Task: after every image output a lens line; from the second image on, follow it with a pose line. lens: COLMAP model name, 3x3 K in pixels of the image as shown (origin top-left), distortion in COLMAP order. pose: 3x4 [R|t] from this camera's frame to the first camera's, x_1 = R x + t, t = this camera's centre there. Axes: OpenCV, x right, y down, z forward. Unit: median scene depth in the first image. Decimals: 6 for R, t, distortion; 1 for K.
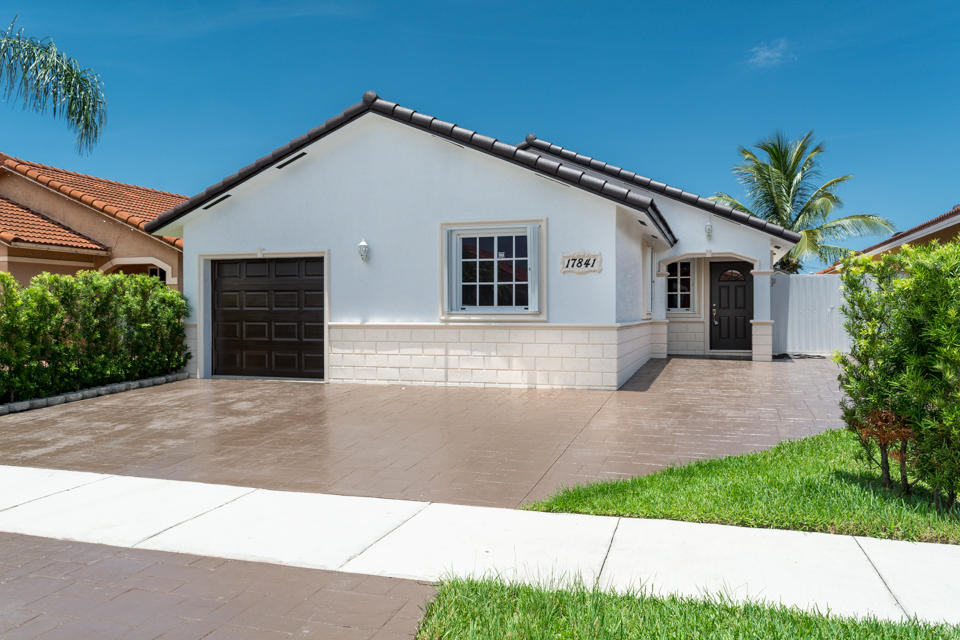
lens RADIAL K [[760.8, 0, 484.6], [0, 760.8, 318.0], [0, 0, 1]] dist [0.013417, 0.002632]
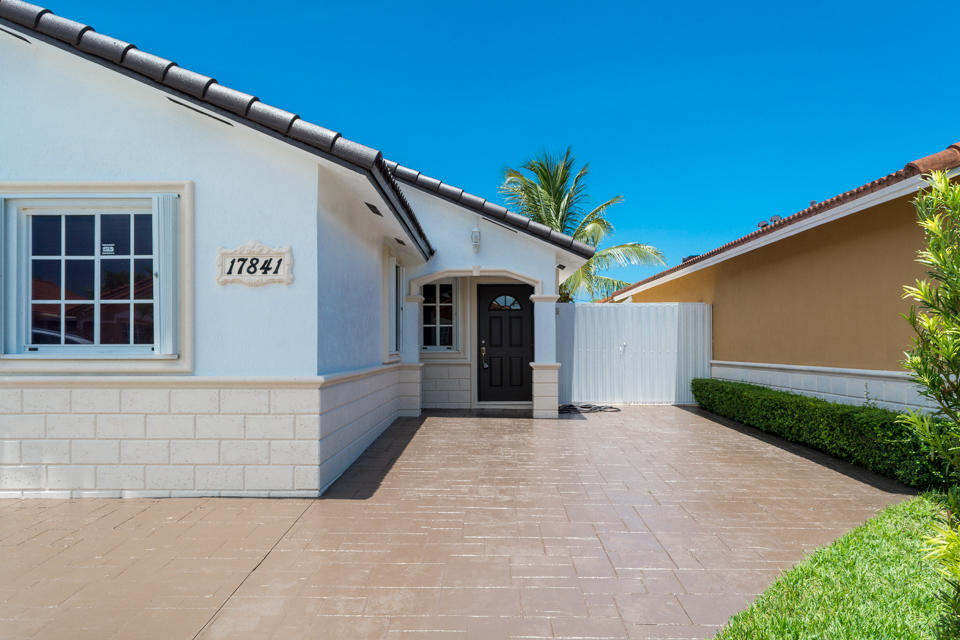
lens RADIAL K [[760.8, 0, 479.5], [0, 760.8, 338.5], [0, 0, 1]] dist [0.013417, 0.002632]
pose [[0.957559, 0.002654, 0.288226, 0.112382], [0.002801, 0.999825, -0.018511, -0.008662], [-0.288224, 0.018532, 0.957384, 0.388240]]
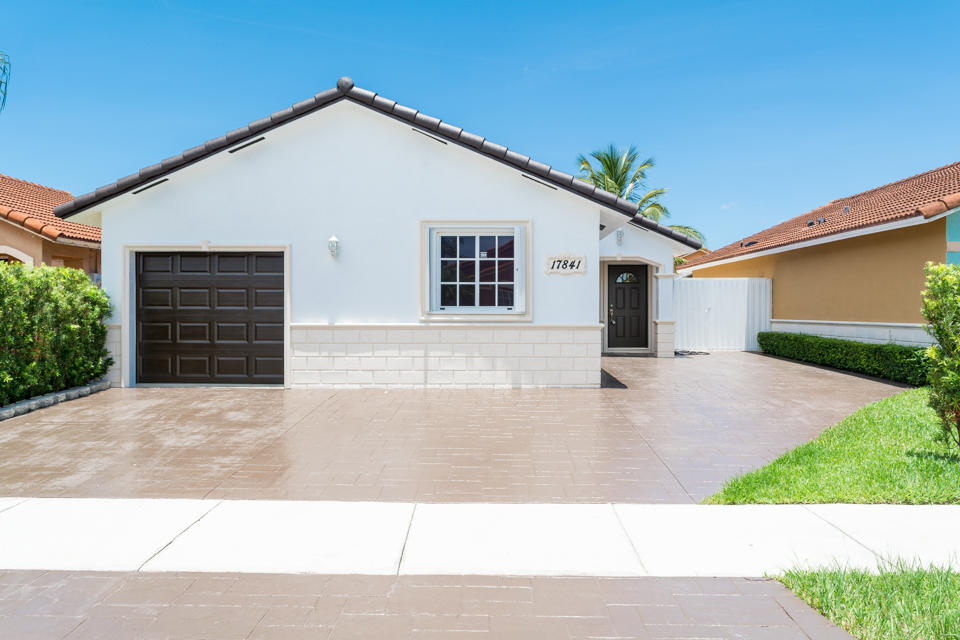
lens RADIAL K [[760.8, 0, 481.6], [0, 760.8, 326.0], [0, 0, 1]] dist [0.013417, 0.002632]
pose [[0.956492, -0.003783, 0.291735, -0.257589], [0.000185, 0.999924, 0.012362, -0.002107], [-0.291760, -0.011770, 0.956419, 0.045415]]
